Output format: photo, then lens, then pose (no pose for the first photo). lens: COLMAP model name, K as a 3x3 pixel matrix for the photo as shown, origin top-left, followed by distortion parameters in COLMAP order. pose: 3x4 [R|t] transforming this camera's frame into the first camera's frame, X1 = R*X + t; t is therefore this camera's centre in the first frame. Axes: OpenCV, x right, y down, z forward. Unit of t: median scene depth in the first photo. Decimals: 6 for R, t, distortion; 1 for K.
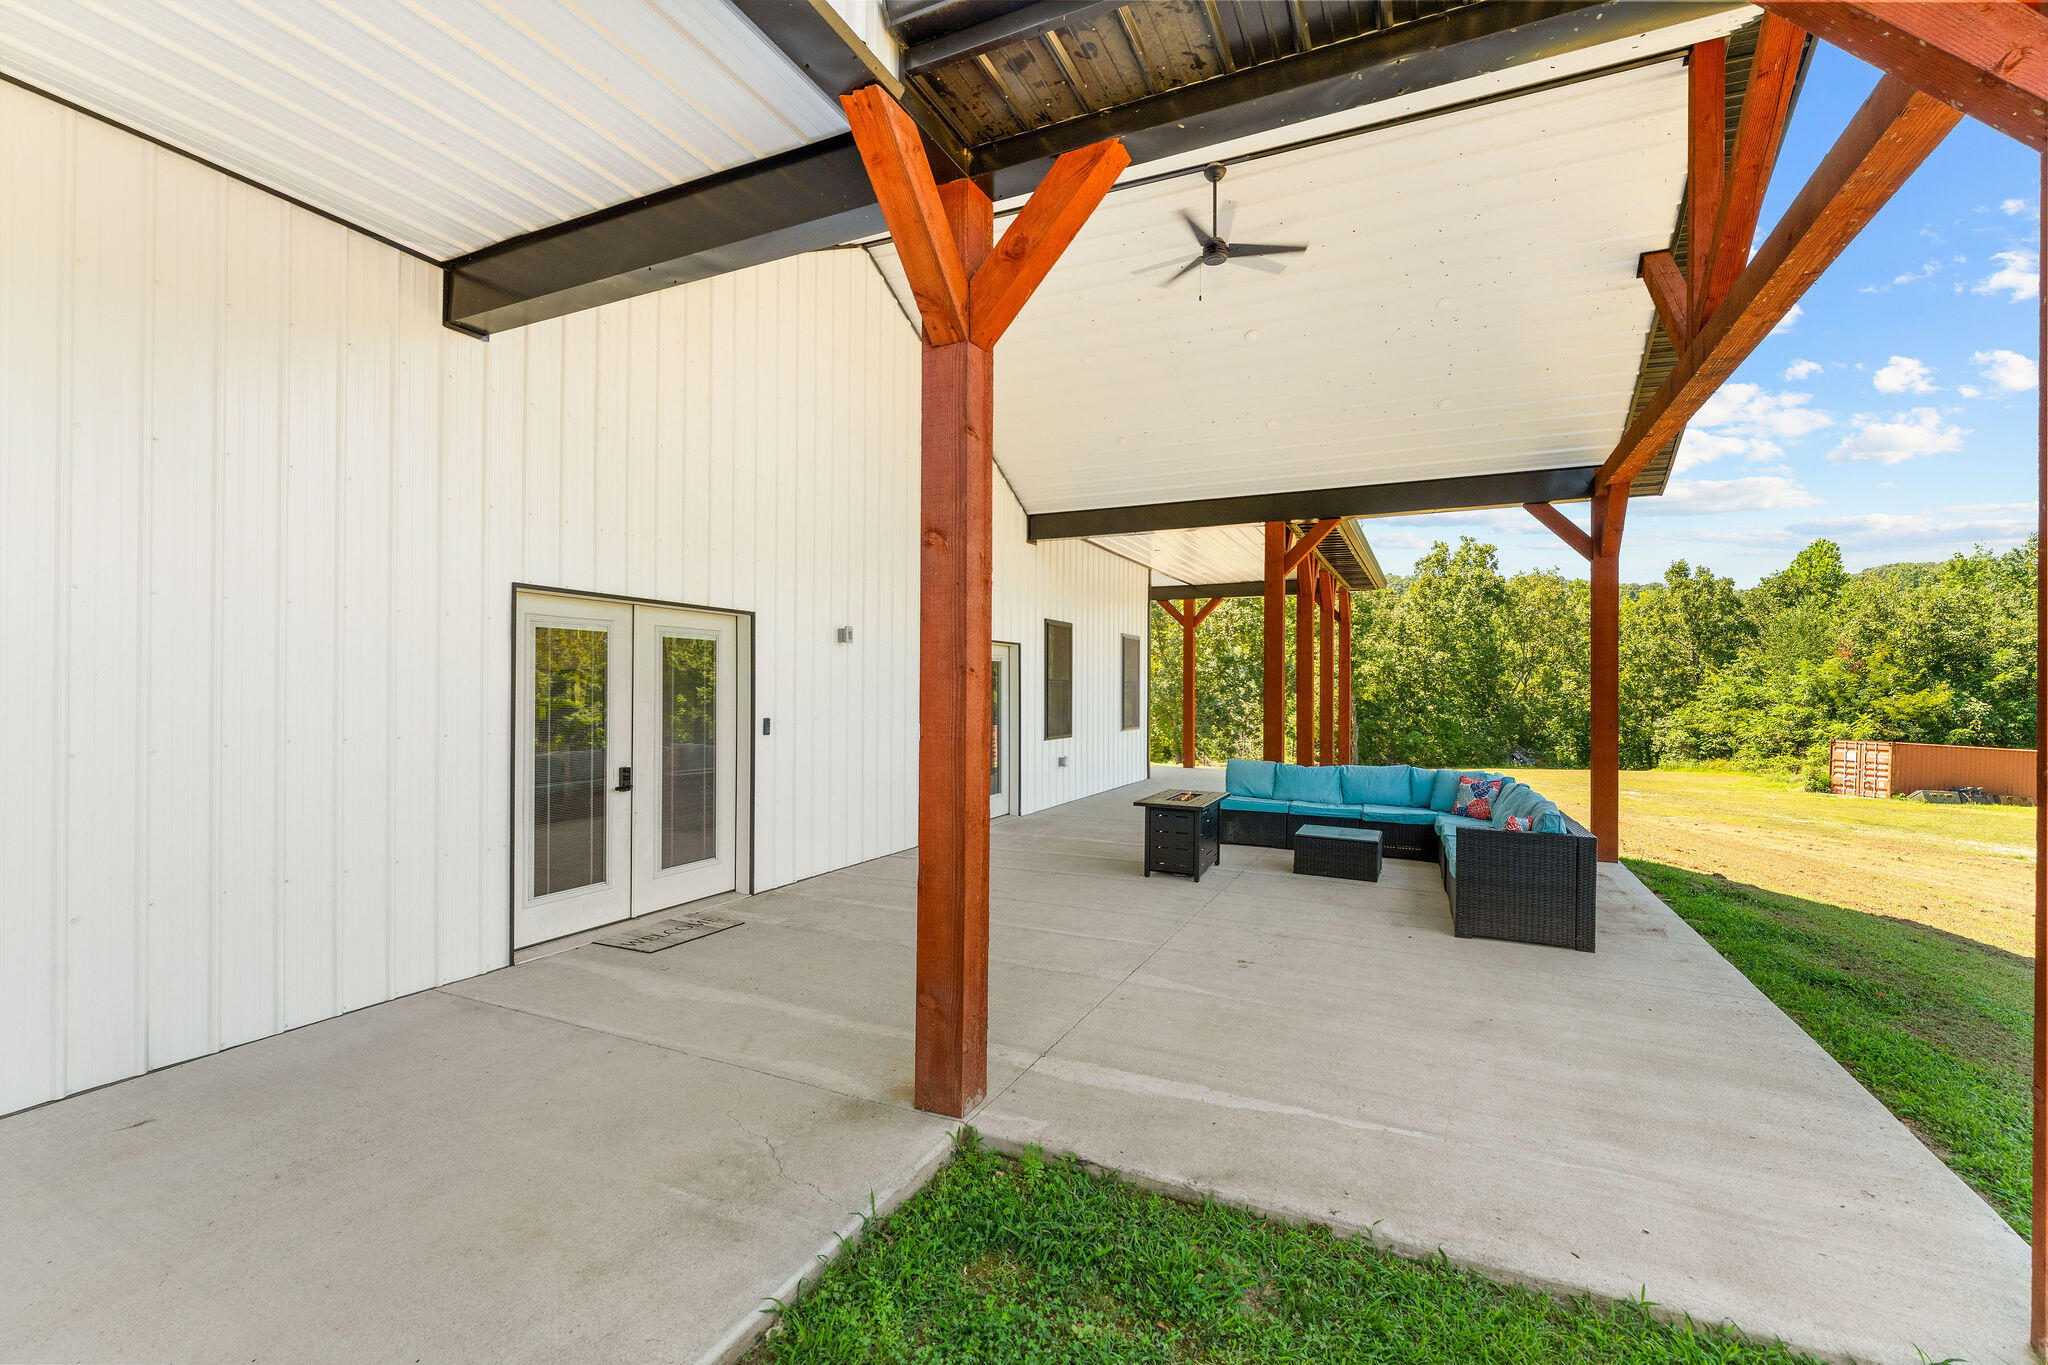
lens RADIAL K [[905.1, 0, 1024.0], [0, 905.1, 682.5], [0, 0, 1]] dist [0.000976, 0.000211]
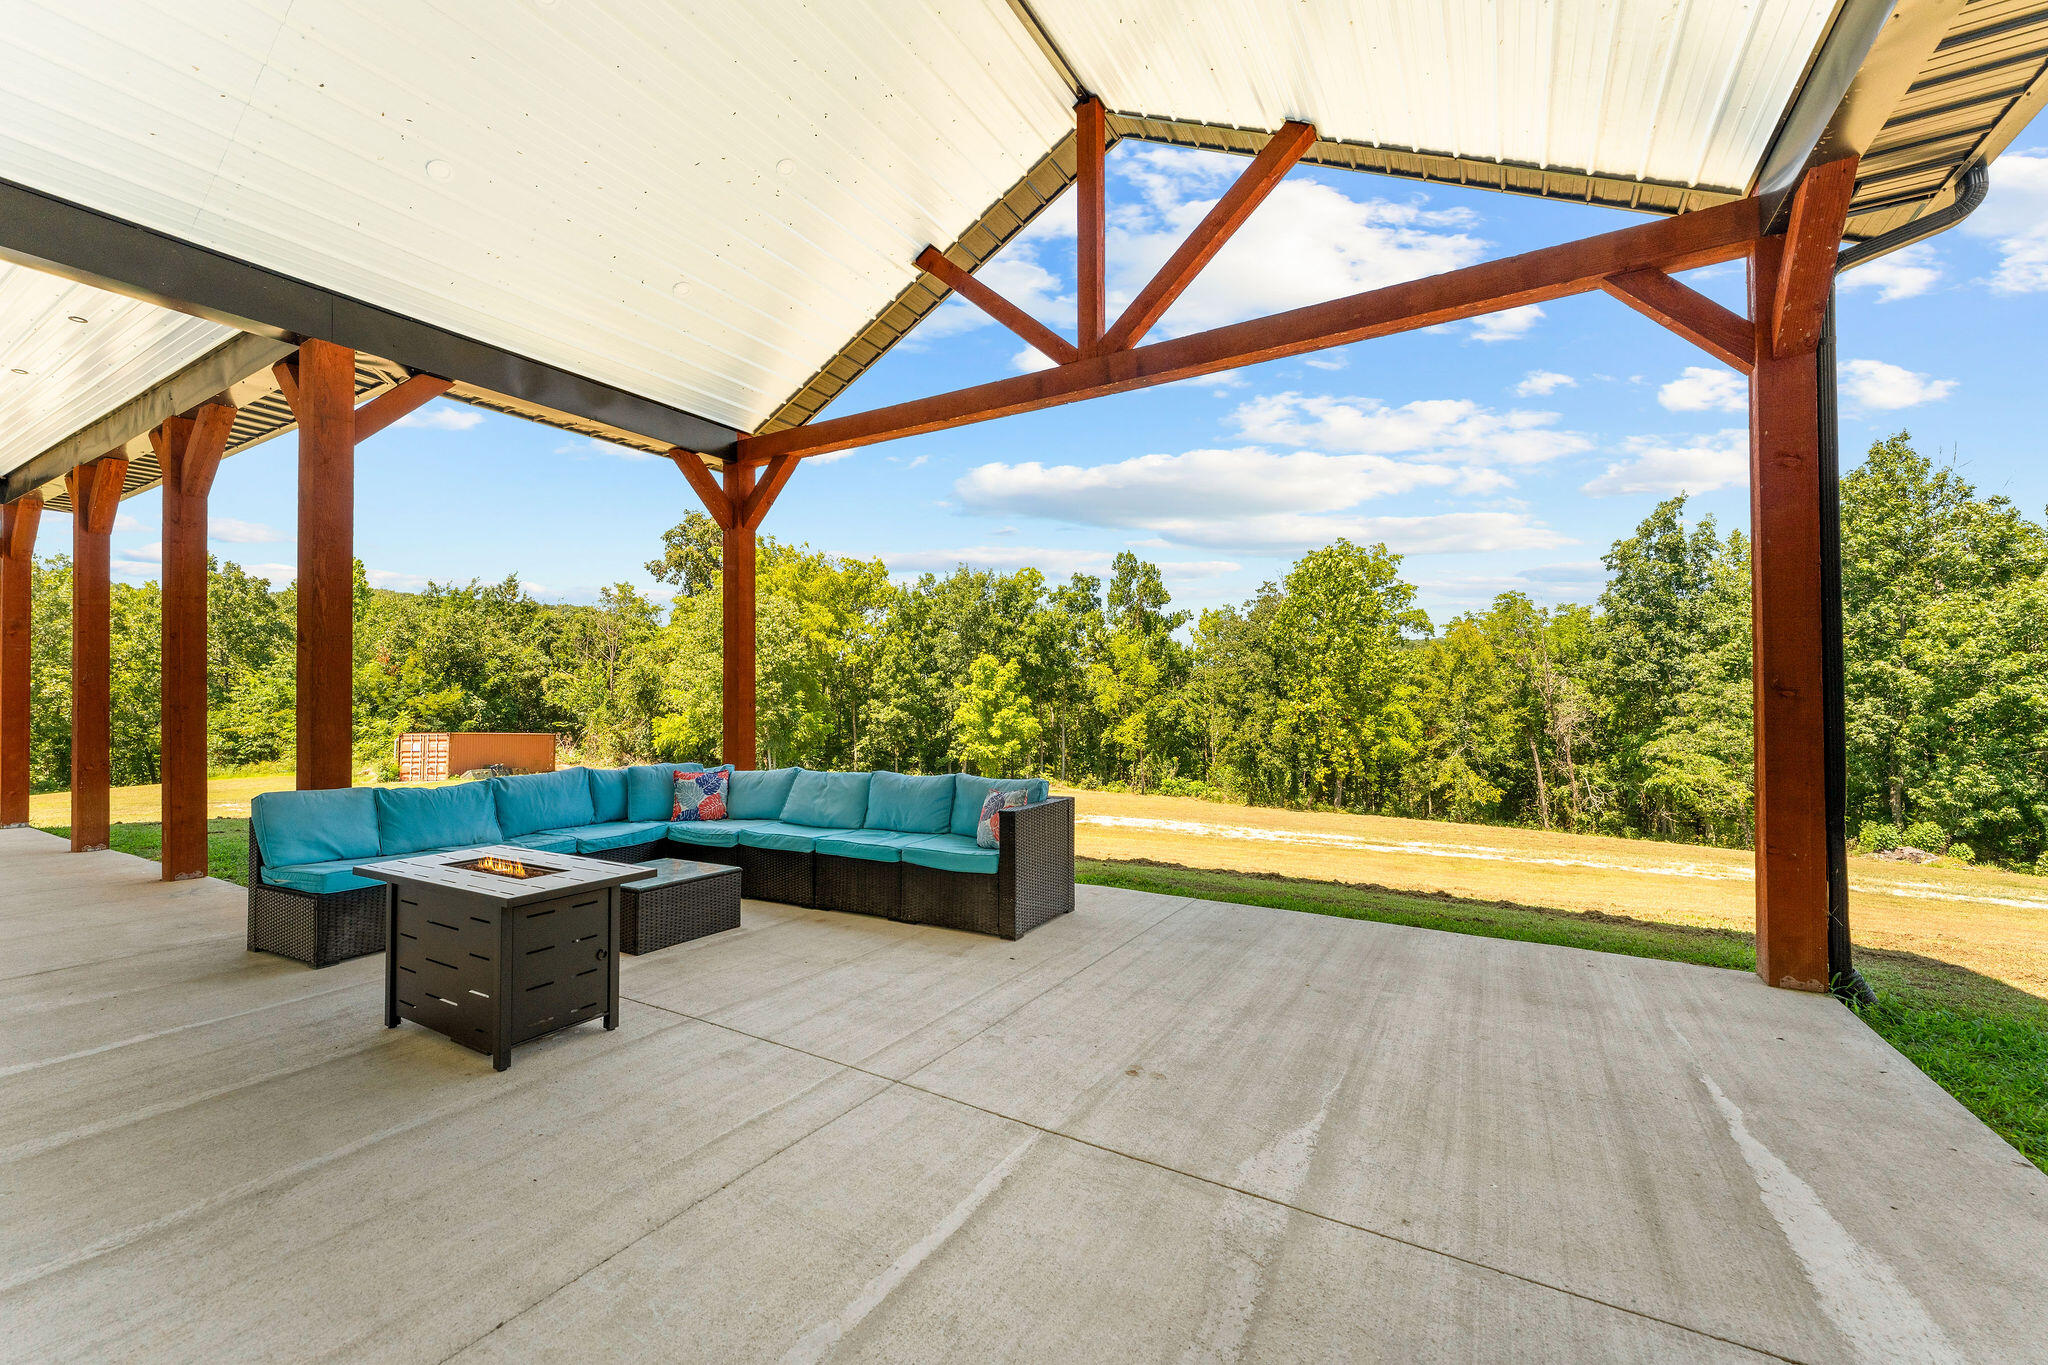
lens RADIAL K [[817.0, 0, 1024.0], [0, 817.0, 682.5], [0, 0, 1]] dist [0.000577, -0.000002]
pose [[0.099842, 0.007473, 0.994975, -0.041414], [-0.001149, 0.999972, -0.007395, 0.006537], [-0.995003, -0.000405, 0.099847, 0.133632]]
